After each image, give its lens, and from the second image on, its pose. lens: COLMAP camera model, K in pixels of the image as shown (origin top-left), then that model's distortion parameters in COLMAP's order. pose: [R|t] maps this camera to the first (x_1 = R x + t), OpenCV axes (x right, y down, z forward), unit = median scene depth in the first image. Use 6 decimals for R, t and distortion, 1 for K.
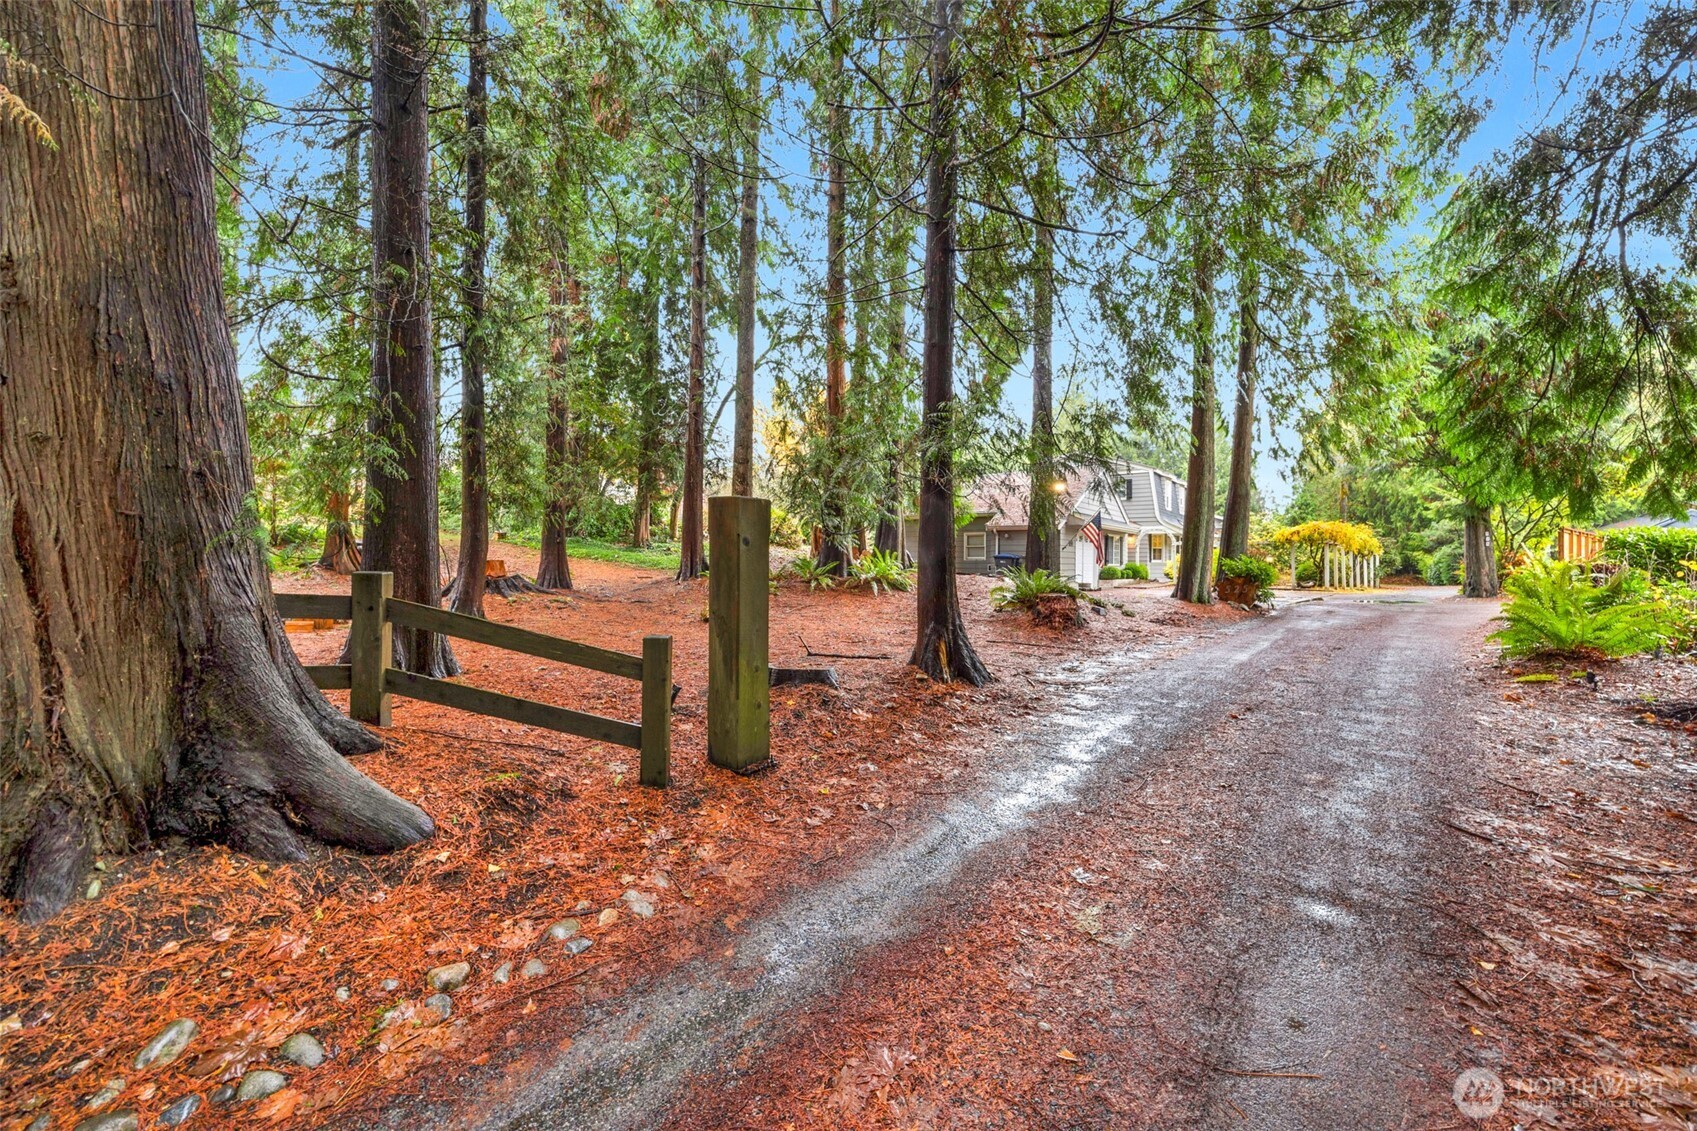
lens RADIAL K [[688.0, 0, 840.6], [0, 688.0, 558.5], [0, 0, 1]] dist [-0.000153, -0.000125]
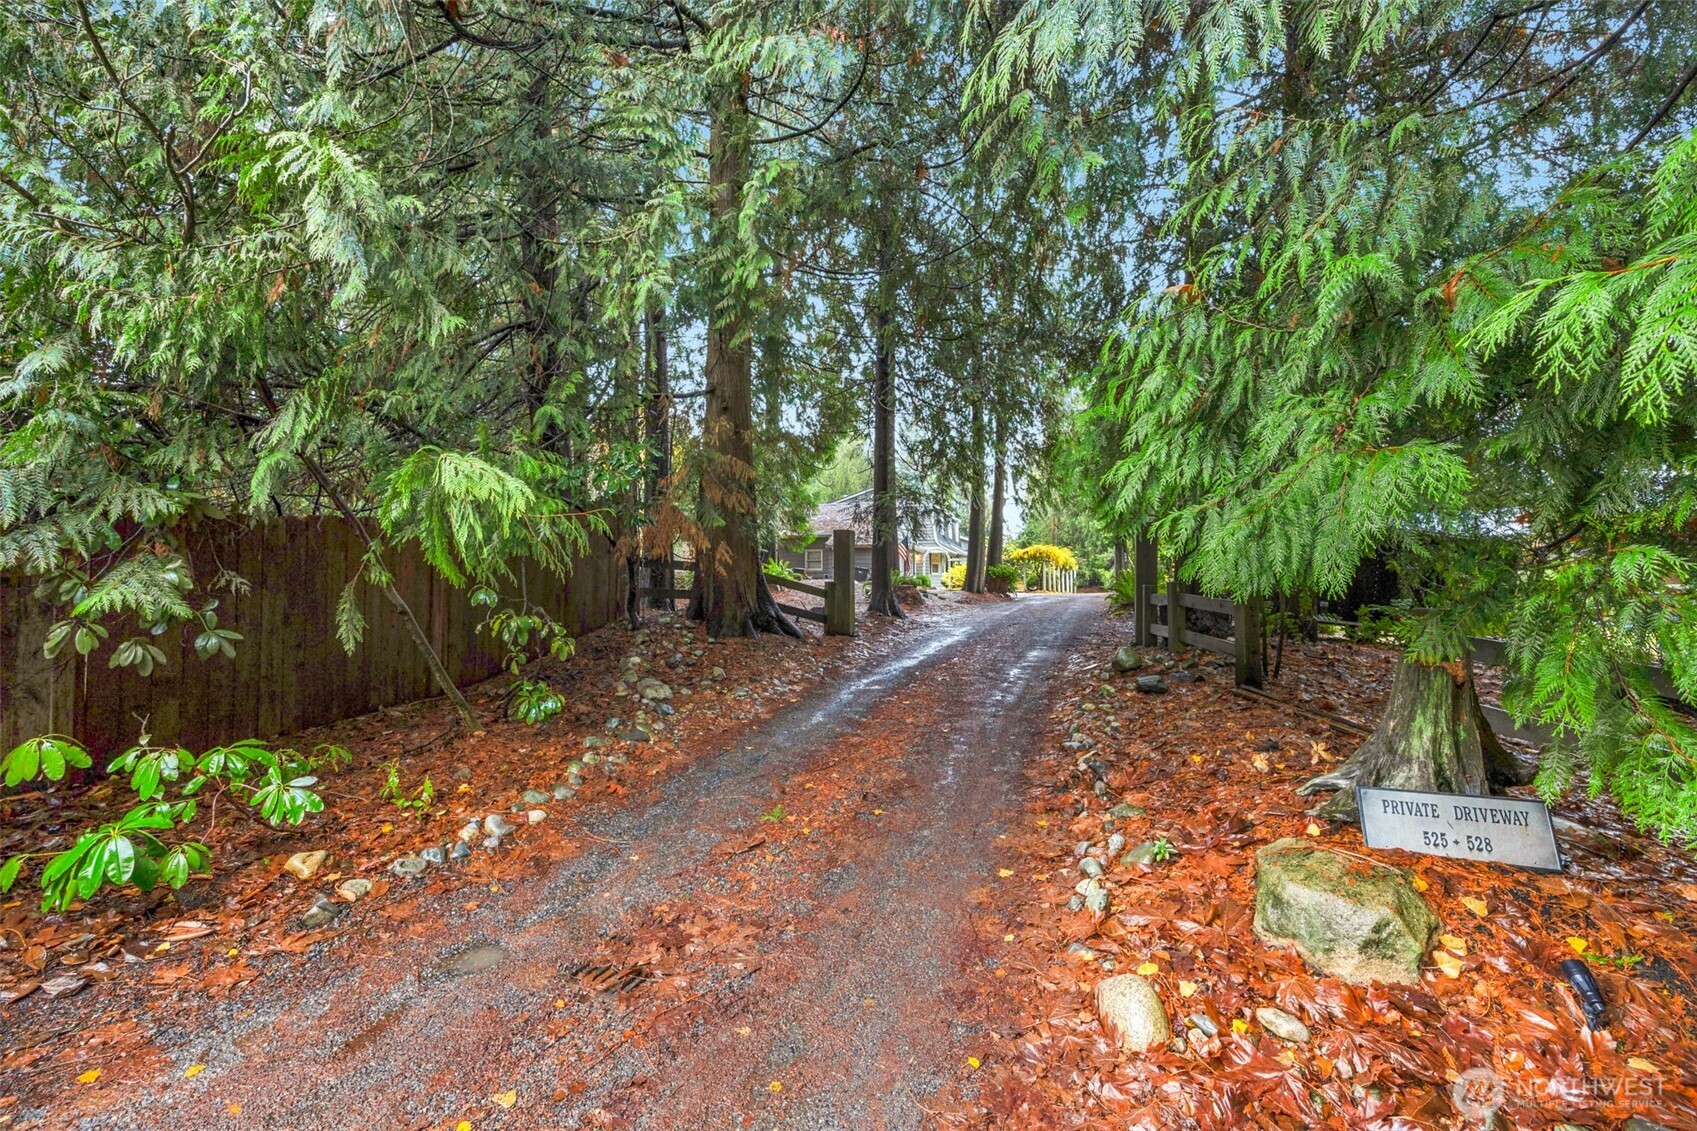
lens RADIAL K [[688.0, 0, 853.2], [0, 688.0, 568.7], [0, 0, 1]] dist [-0.000153, -0.000125]
pose [[0.941650, 0.004390, 0.336564, -0.135137], [0.000402, 0.999900, -0.014169, 0.013401], [-0.336593, 0.013478, 0.941554, -0.193076]]
